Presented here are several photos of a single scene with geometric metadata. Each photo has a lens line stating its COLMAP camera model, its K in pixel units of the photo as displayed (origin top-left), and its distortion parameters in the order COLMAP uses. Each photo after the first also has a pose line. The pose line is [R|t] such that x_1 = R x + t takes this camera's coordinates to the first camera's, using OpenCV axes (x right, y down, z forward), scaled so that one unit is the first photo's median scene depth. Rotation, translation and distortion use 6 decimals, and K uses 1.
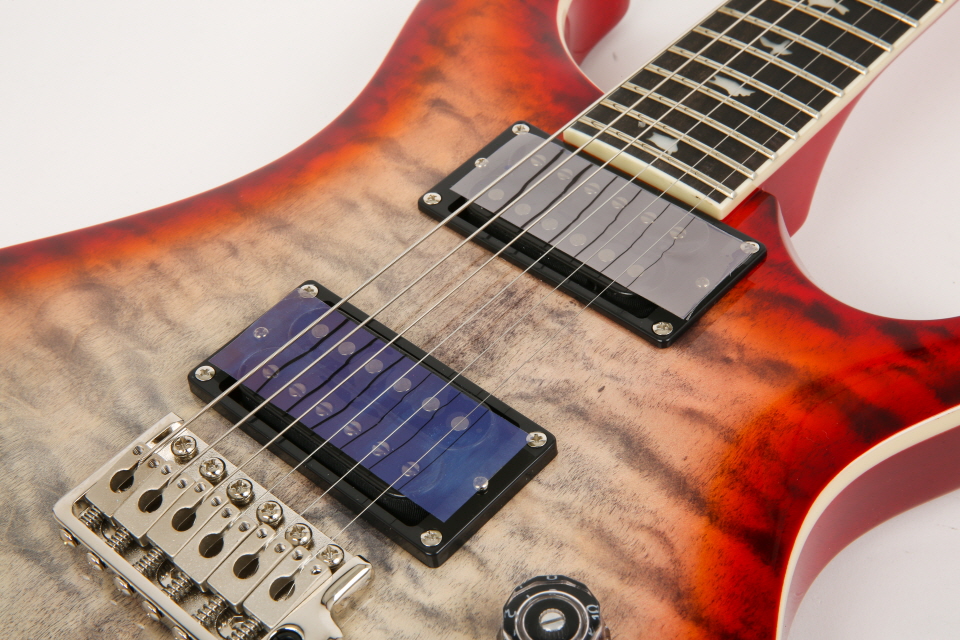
lens RADIAL K [[1610.0, 0, 480.0], [0, 1610.0, 320.0], [0, 0, 1]] dist [0.020084, 0.163657]
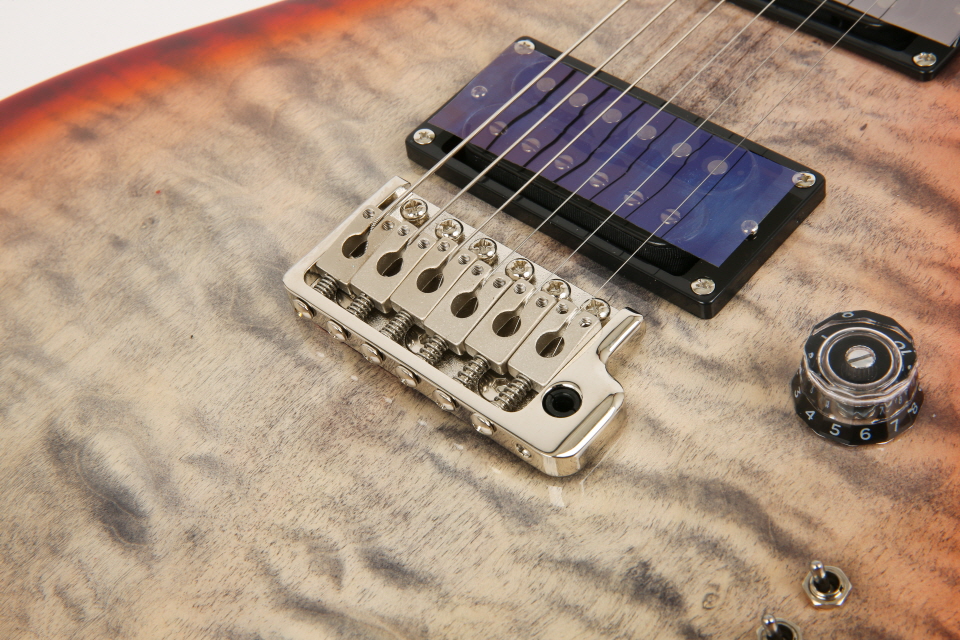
lens RADIAL K [[1576.0, 0, 480.0], [0, 1576.0, 320.0], [0, 0, 1]] dist [-0.001698, 0.033786]
pose [[0.998352, -0.050154, -0.027892, -0.120018], [0.051800, 0.996743, 0.061810, 0.084212], [0.024701, -0.063153, 0.997698, 0.098173]]
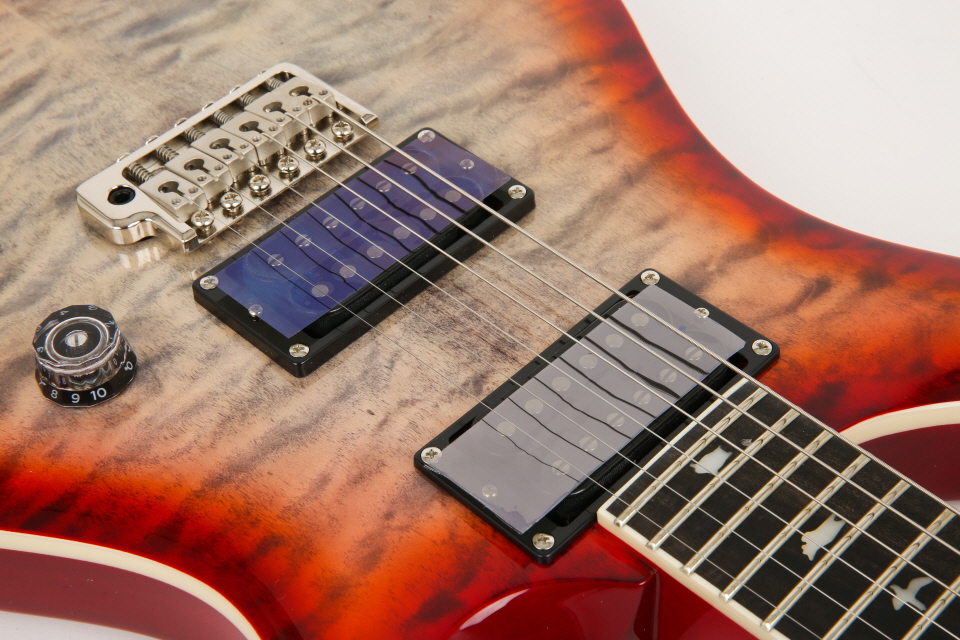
lens RADIAL K [[1610.0, 0, 480.0], [0, 1610.0, 320.0], [0, 0, 1]] dist [0.020084, 0.163657]
pose [[-0.029673, 0.778884, -0.626466, 0.642303], [-0.701211, 0.430427, 0.568363, -0.585105], [0.712336, 0.456149, 0.533390, 0.486575]]
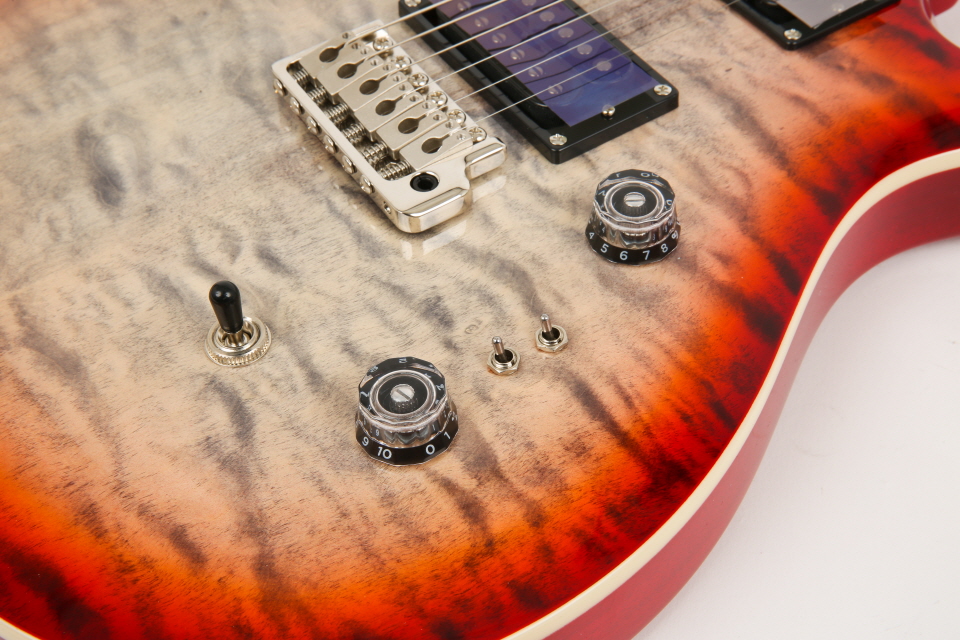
lens RADIAL K [[1610.0, 0, 480.0], [0, 1610.0, 320.0], [0, 0, 1]] dist [0.020084, 0.163657]
pose [[0.965876, 0.213908, -0.146035, 0.110105], [-0.210581, 0.976835, 0.038057, 0.214232], [0.150793, -0.006006, 0.988547, -0.204569]]
